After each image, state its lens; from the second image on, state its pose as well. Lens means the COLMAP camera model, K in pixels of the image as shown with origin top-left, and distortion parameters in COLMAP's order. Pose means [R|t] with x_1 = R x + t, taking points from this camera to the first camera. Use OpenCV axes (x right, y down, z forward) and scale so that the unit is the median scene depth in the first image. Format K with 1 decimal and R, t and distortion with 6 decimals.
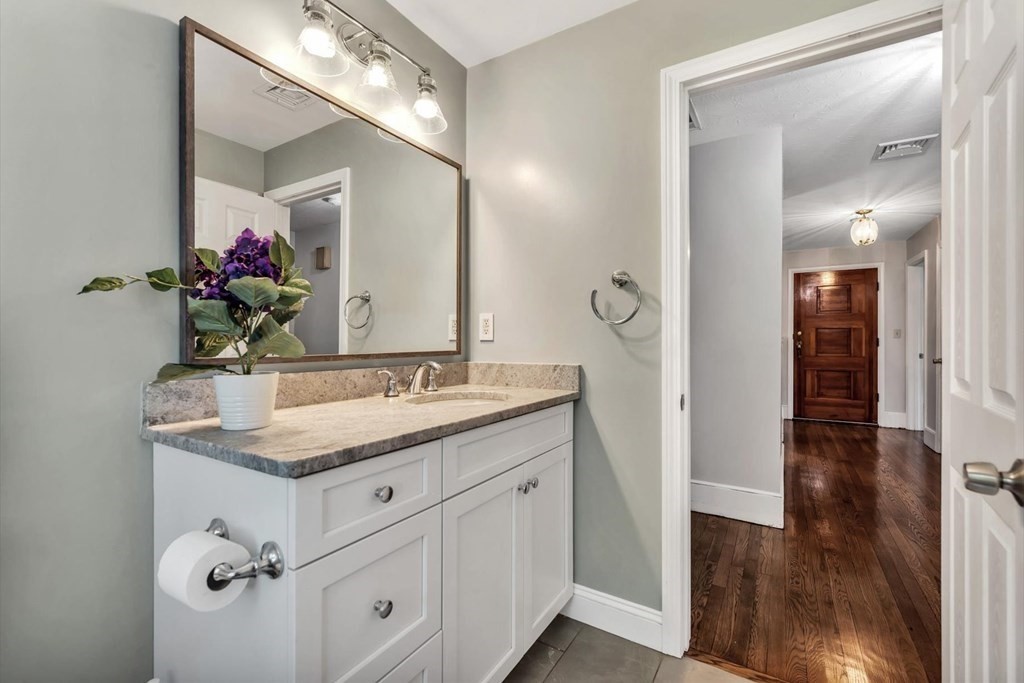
lens RADIAL K [[443.1, 0, 510.3], [0, 443.1, 347.1], [0, 0, 1]] dist [0.003180, 0.000782]
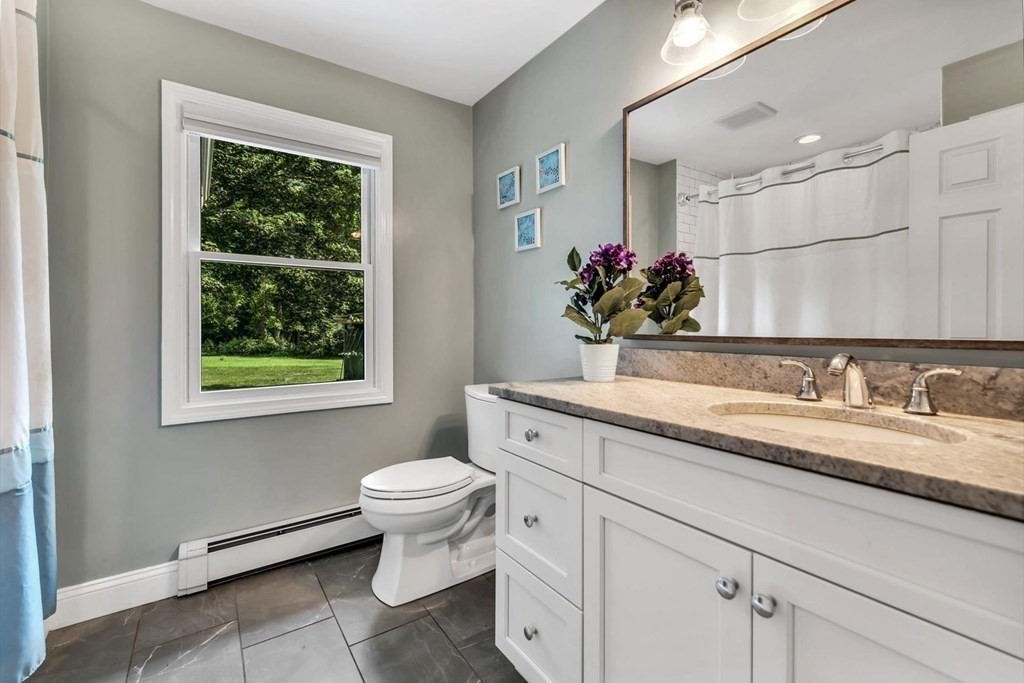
lens RADIAL K [[443.1, 0, 510.3], [0, 443.1, 347.1], [0, 0, 1]] dist [0.003180, 0.000782]
pose [[-0.397053, 0.041666, -0.916849, 0.524569], [-0.011819, 0.998654, 0.050503, -0.001223], [0.917720, 0.030889, -0.396026, 0.798109]]
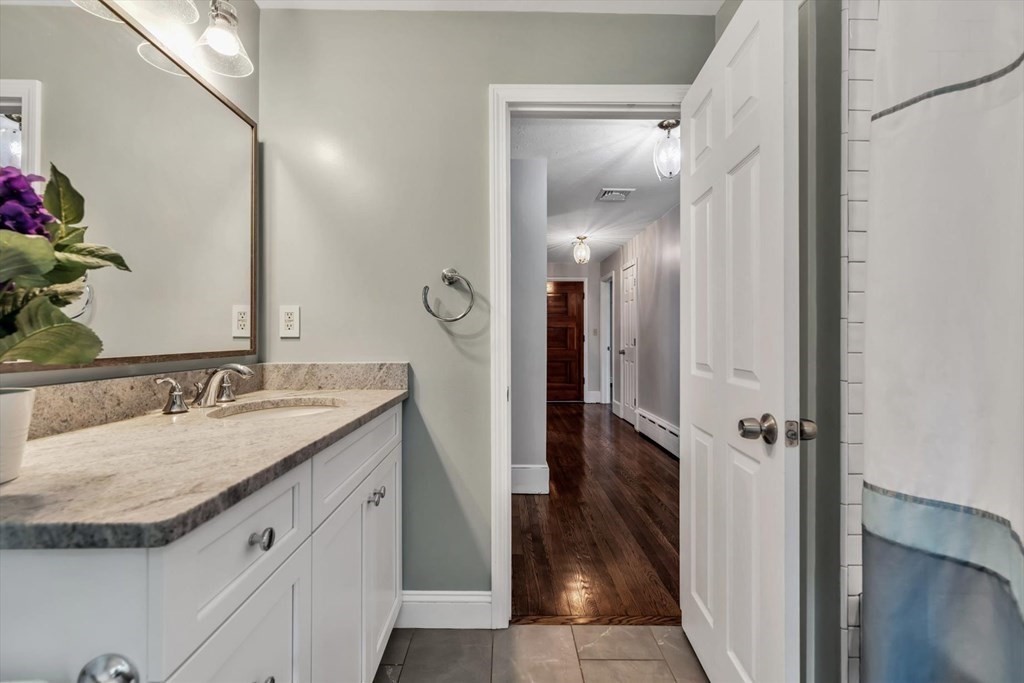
lens RADIAL K [[441.7, 0, 509.0], [0, 441.7, 342.7], [0, 0, 1]] dist [0.001197, 0.000519]
pose [[0.844934, -0.006646, 0.534830, -0.181117], [0.007898, 0.999969, -0.000052, -0.001636], [-0.534813, 0.004268, 0.844960, 0.071803]]
